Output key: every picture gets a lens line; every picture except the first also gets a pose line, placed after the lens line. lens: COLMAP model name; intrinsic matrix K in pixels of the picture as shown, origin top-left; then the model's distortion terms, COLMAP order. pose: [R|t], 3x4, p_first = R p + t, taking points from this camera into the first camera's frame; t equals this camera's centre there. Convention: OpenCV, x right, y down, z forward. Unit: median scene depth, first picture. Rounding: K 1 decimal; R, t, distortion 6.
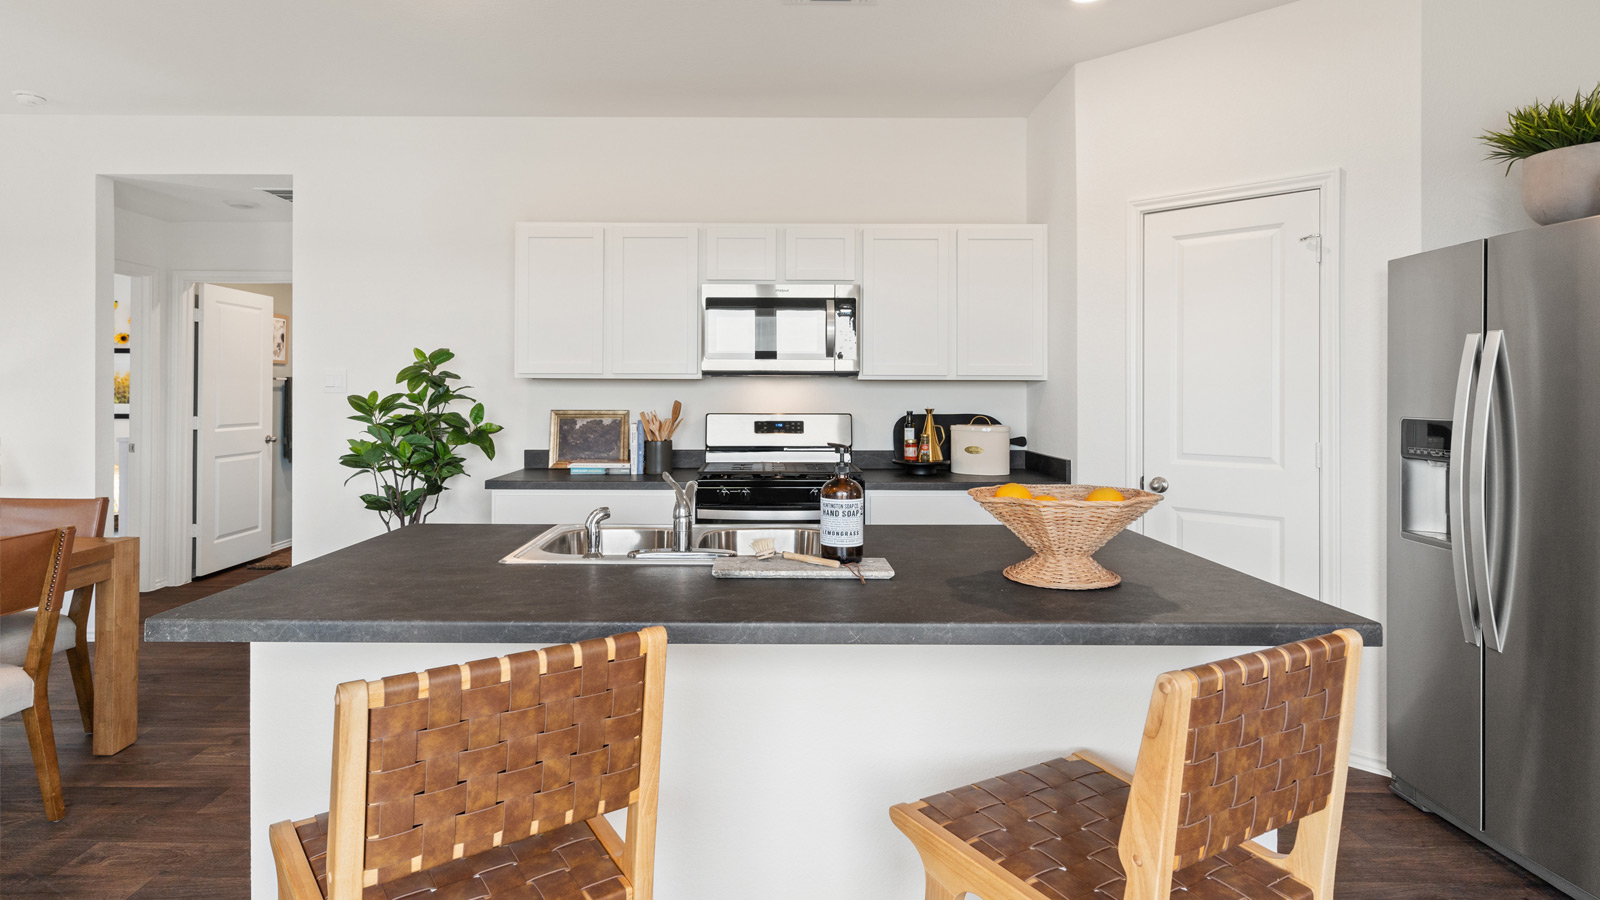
lens RADIAL K [[785.8, 0, 785.0], [0, 785.8, 383.0], [0, 0, 1]] dist [0.001045, 0.000219]
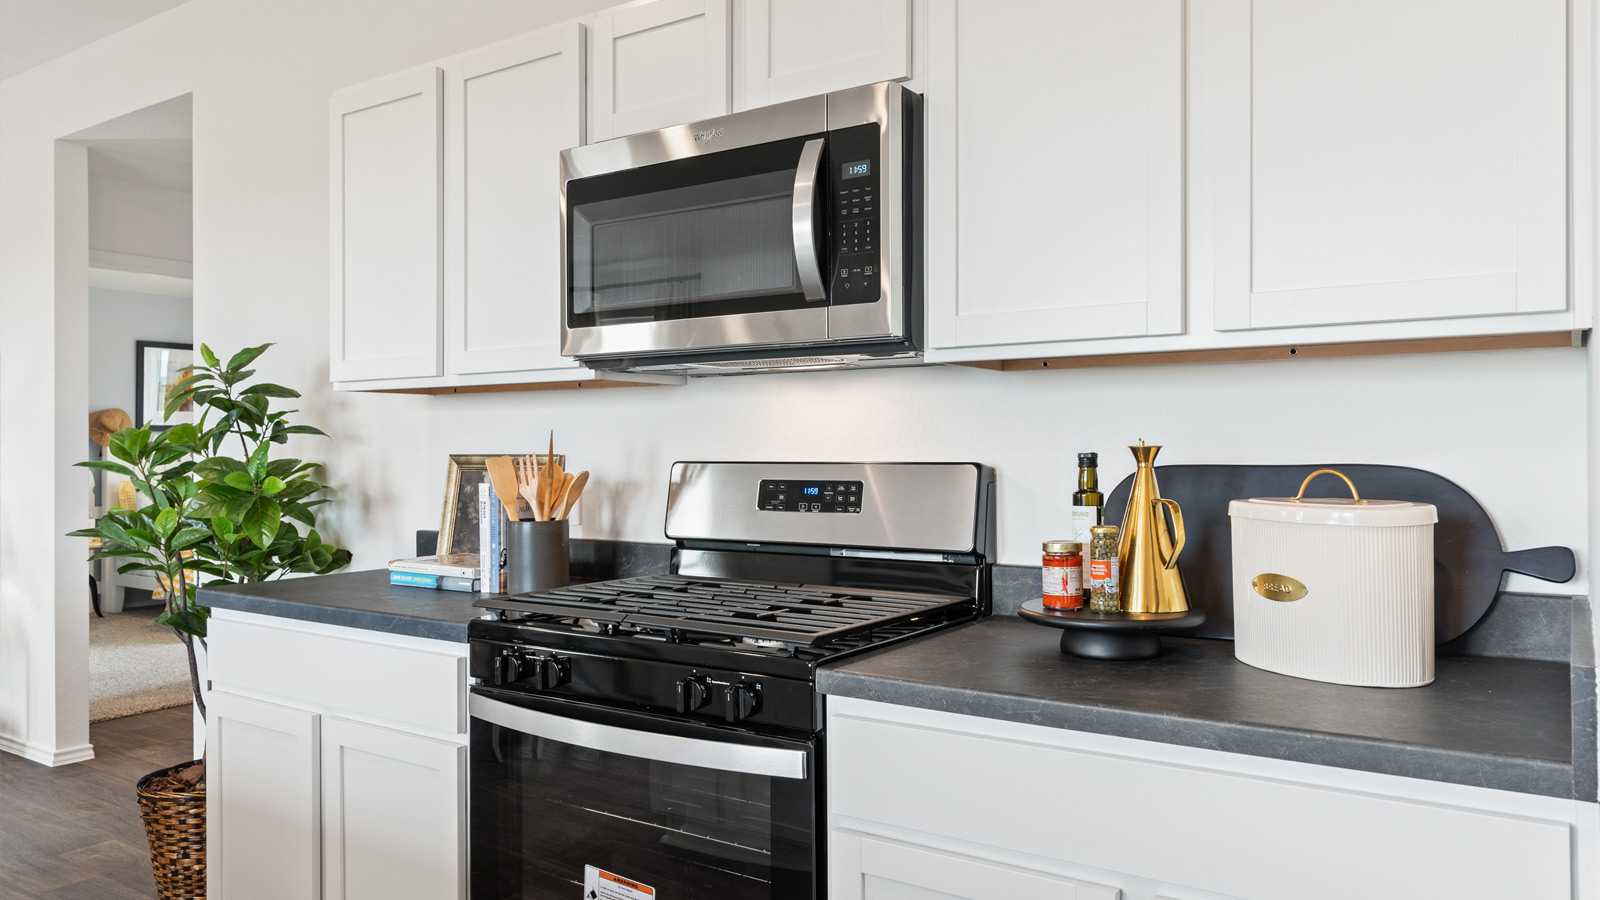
lens RADIAL K [[1138.2, 0, 800.0], [0, 1138.2, 435.0], [0, 0, 1]] dist [-0.000173, 0.000607]
pose [[0.809171, -0.012509, -0.587440, 0.343559], [0.018177, 0.999828, 0.003748, 0.024571], [0.587291, -0.013710, 0.809259, 0.561692]]
